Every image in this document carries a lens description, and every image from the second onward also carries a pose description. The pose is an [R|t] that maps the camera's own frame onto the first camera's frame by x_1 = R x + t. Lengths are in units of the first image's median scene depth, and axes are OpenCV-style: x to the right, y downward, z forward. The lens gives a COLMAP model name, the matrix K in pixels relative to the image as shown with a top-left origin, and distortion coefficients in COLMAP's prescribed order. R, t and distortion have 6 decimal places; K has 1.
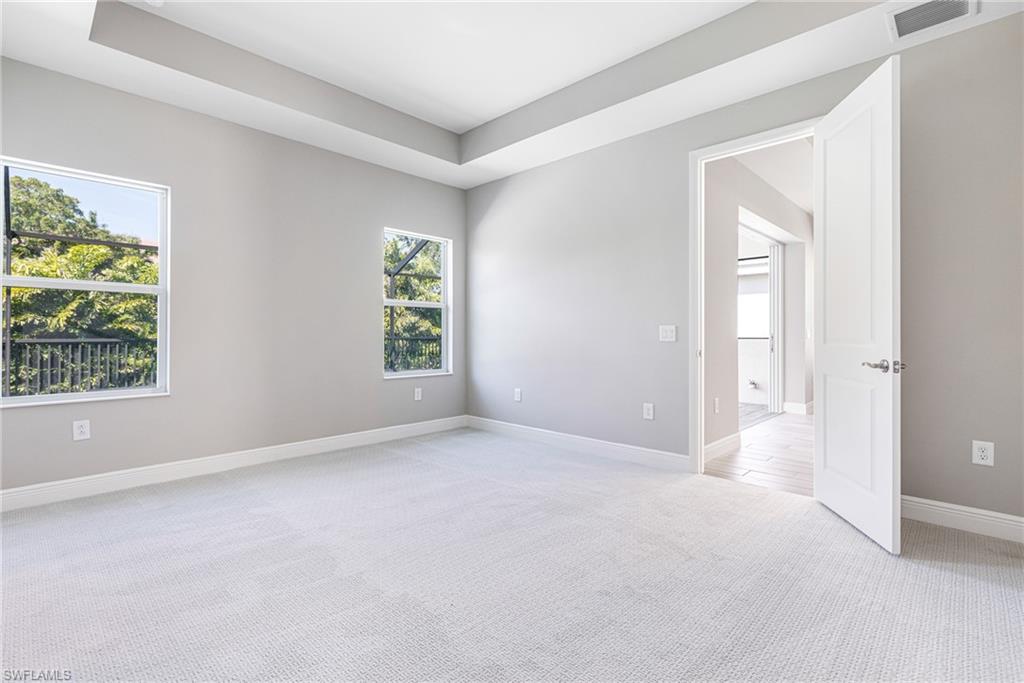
lens RADIAL K [[465.0, 0, 510.5], [0, 465.0, 334.4], [0, 0, 1]] dist [0.002002, 0.000306]
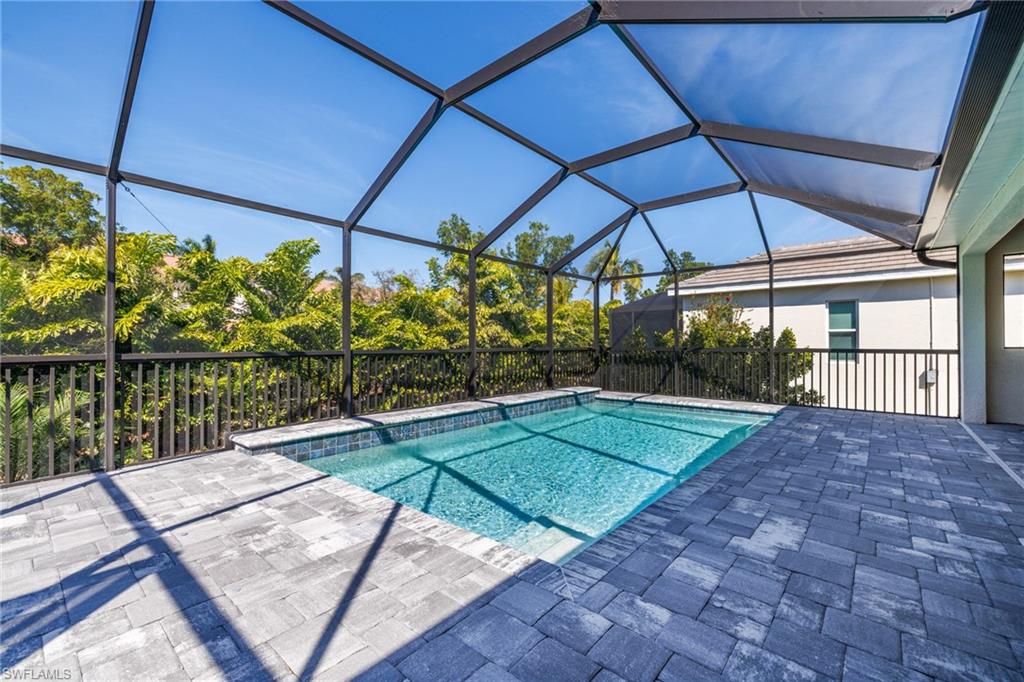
lens RADIAL K [[428.7, 0, 512.0], [0, 428.7, 341.0], [0, 0, 1]] dist [0.001793, 0.000459]
pose [[0.998074, -0.002237, 0.061993, -0.334208], [0.002915, 0.999937, -0.010846, 0.000951], [-0.061965, 0.011006, 0.998018, 0.232262]]
